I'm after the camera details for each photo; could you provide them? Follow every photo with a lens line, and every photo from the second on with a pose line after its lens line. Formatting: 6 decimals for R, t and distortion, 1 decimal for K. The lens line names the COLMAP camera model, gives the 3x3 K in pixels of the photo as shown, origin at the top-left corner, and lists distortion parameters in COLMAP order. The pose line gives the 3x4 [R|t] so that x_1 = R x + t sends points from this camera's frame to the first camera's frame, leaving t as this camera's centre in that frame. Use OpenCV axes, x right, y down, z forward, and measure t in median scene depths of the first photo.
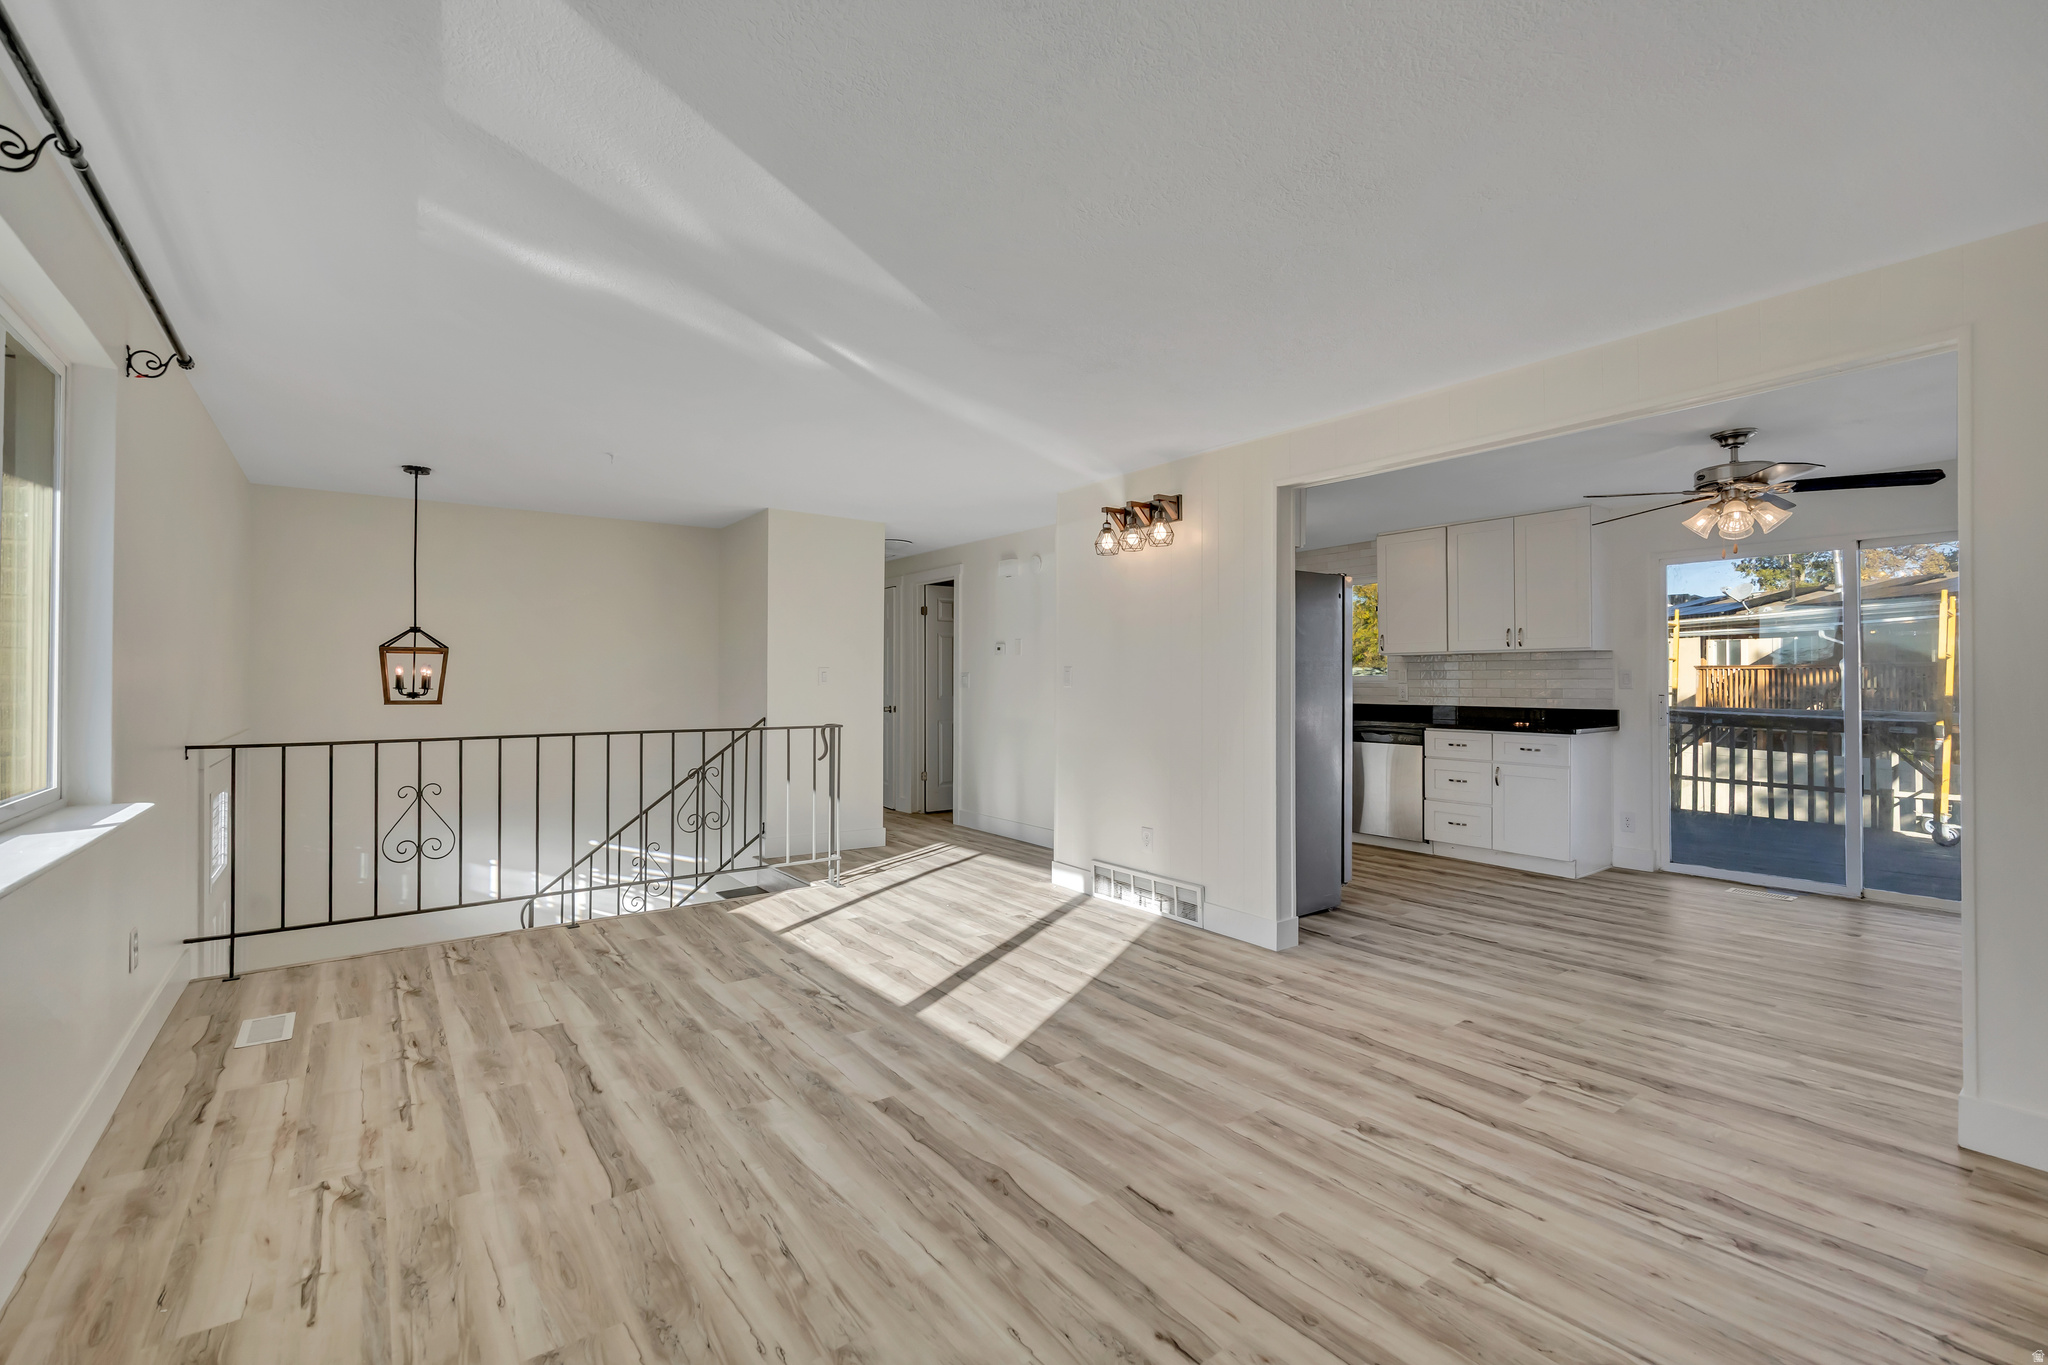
lens RADIAL K [[892.8, 0, 1019.7], [0, 892.8, 678.6], [0, 0, 1]] dist [0.000076, -0.000617]
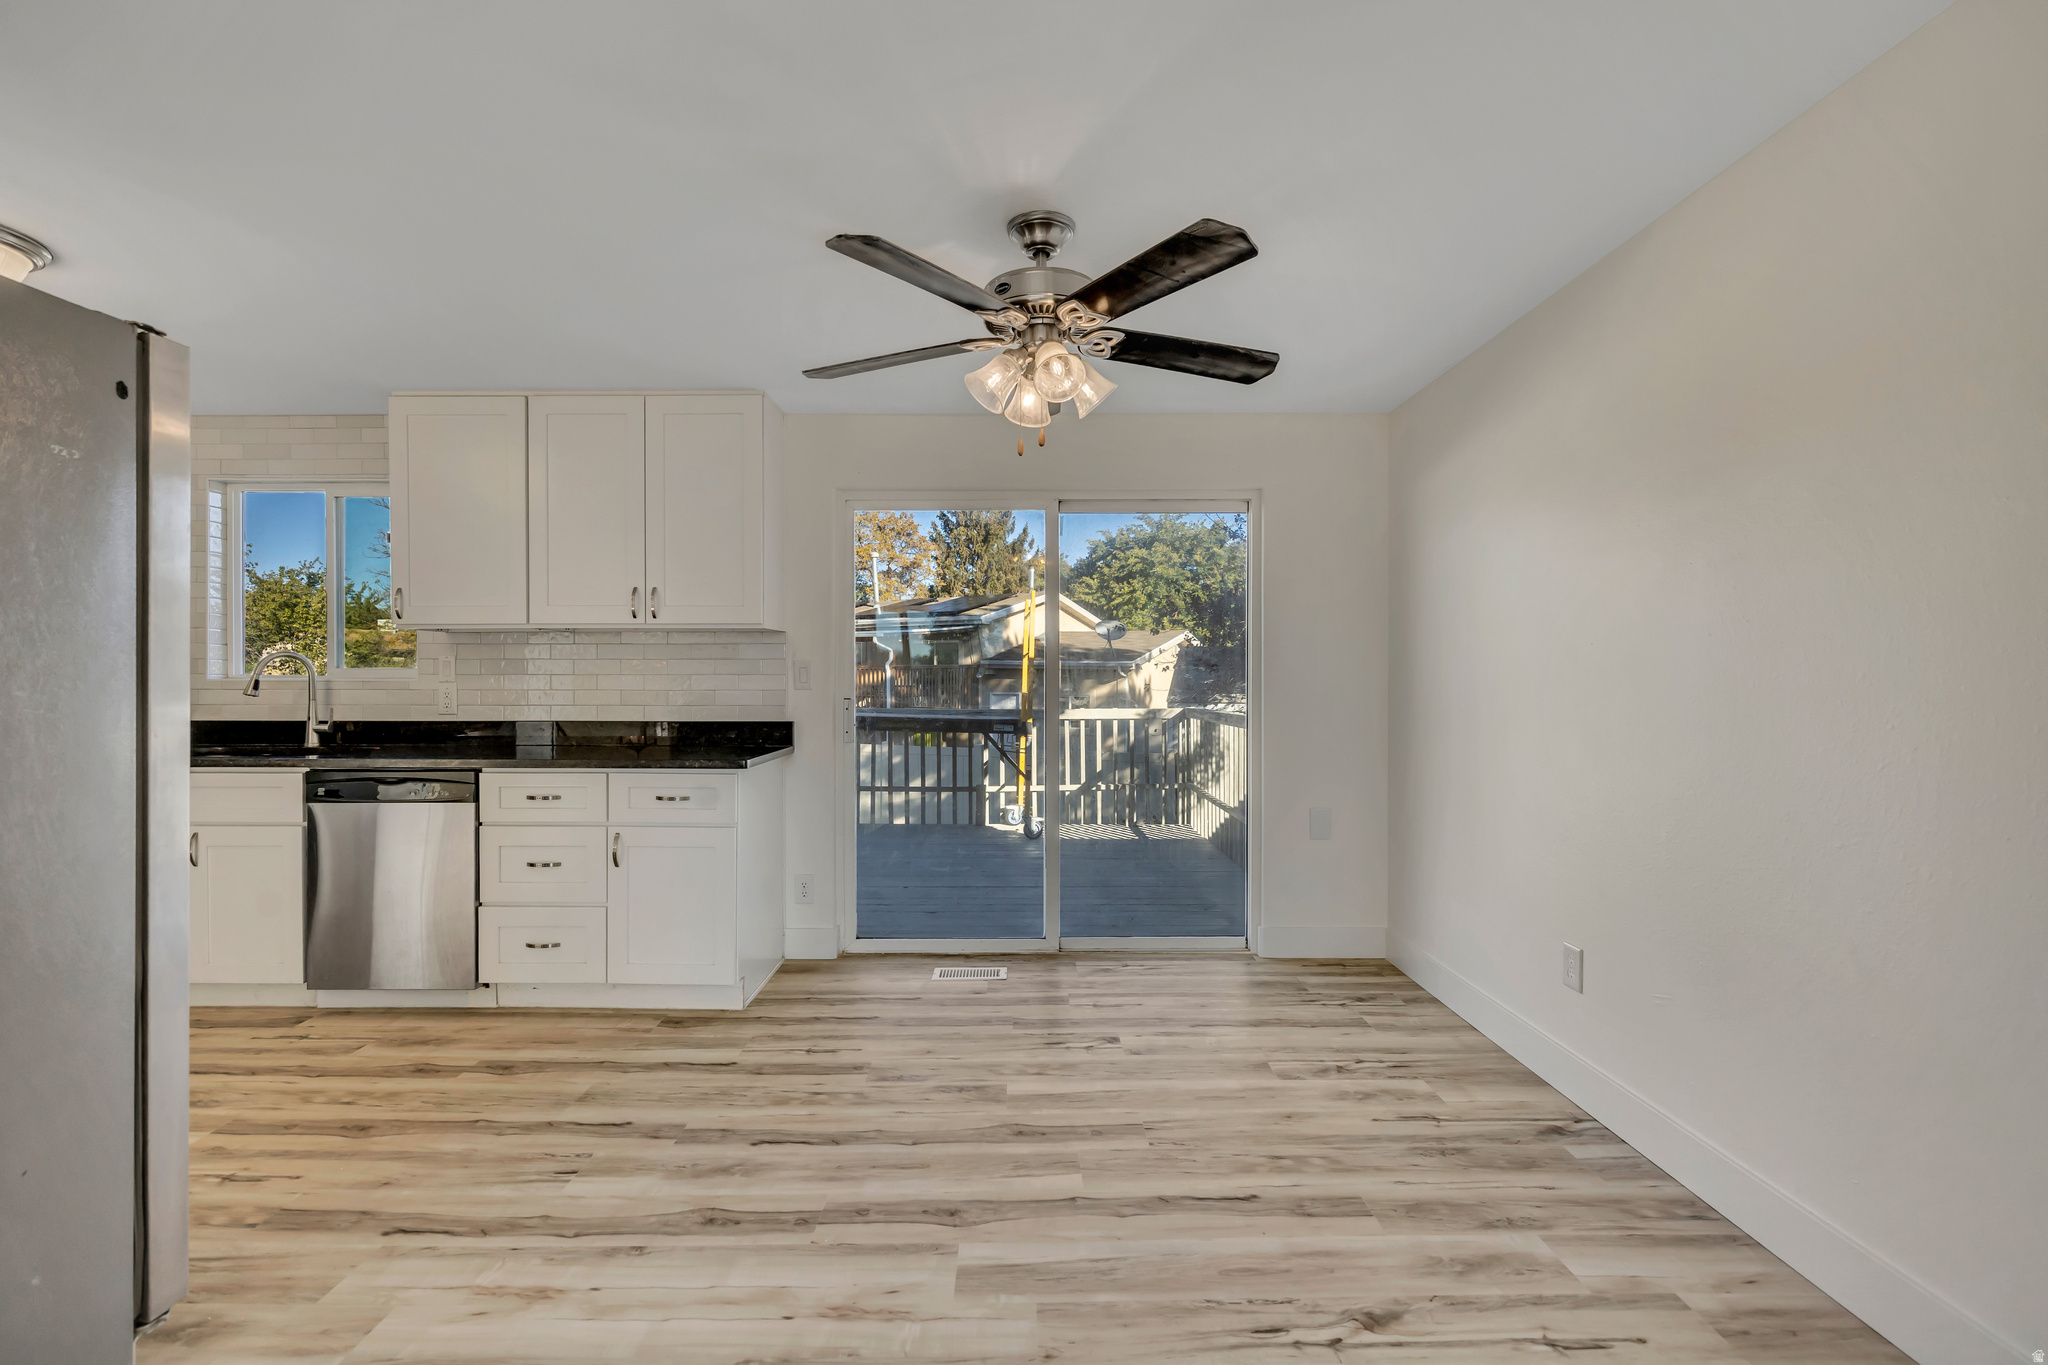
lens RADIAL K [[922.5, 0, 1034.3], [0, 922.5, 689.0], [0, 0, 1]] dist [0.000523, -0.000476]
pose [[0.603733, -0.005087, 0.797171, 0.205853], [-0.006117, 0.999921, 0.011013, 0.001685], [-0.797163, -0.011526, 0.603653, 0.391765]]
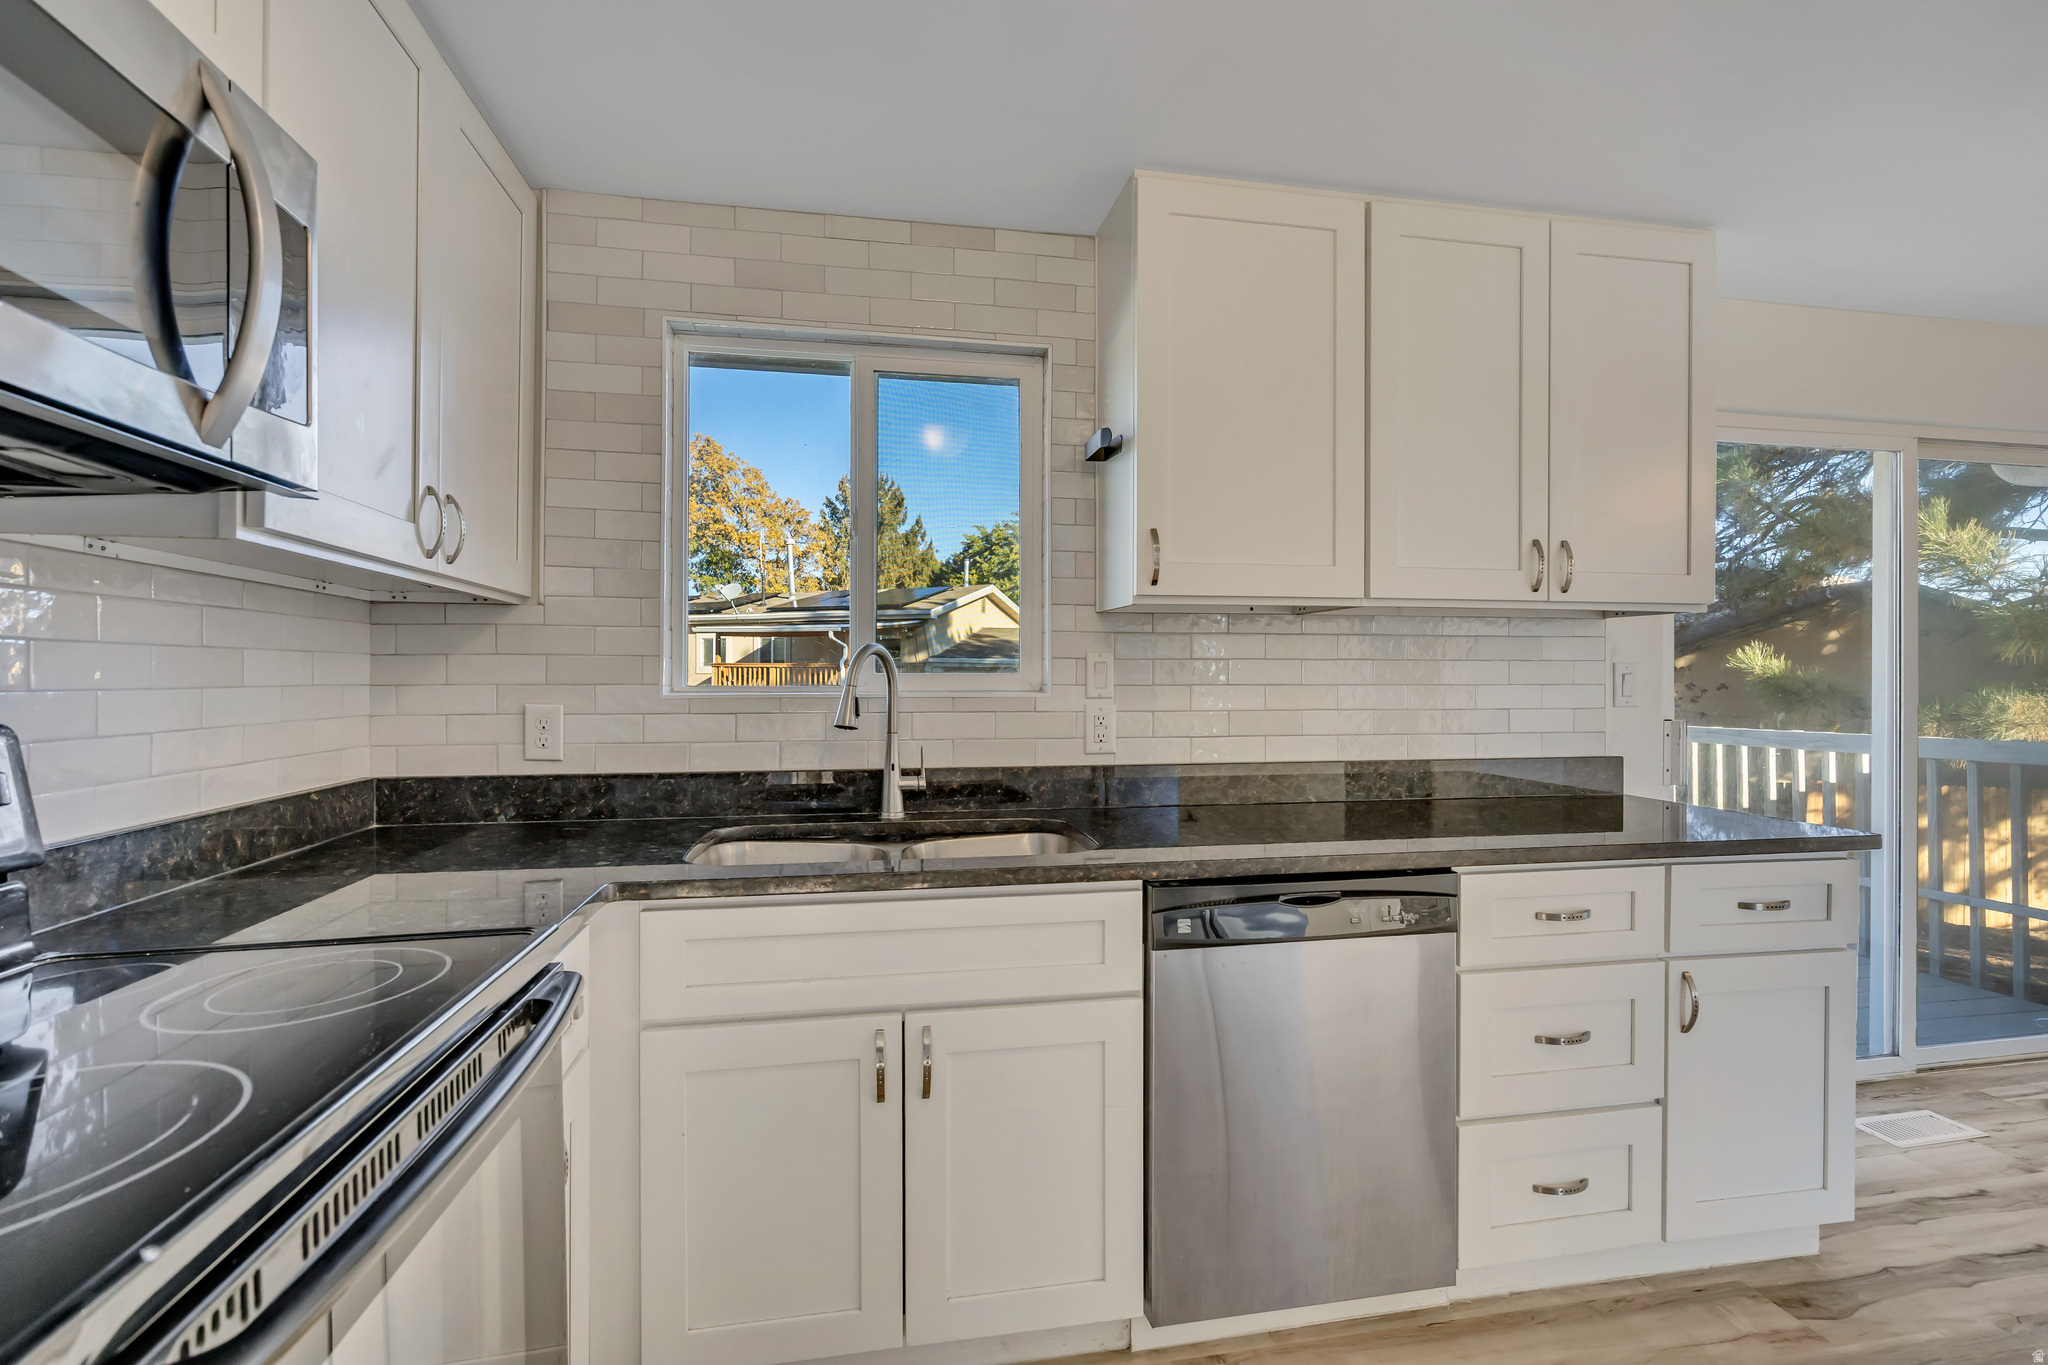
lens RADIAL K [[913.5, 0, 1014.3], [0, 913.5, 676.5], [0, 0, 1]] dist [-0.000716, -0.000267]
pose [[0.436931, 0.003235, 0.899489, 0.053986], [-0.006311, 0.999980, -0.000531, -0.004764], [-0.899473, -0.005444, 0.436943, 1.467767]]
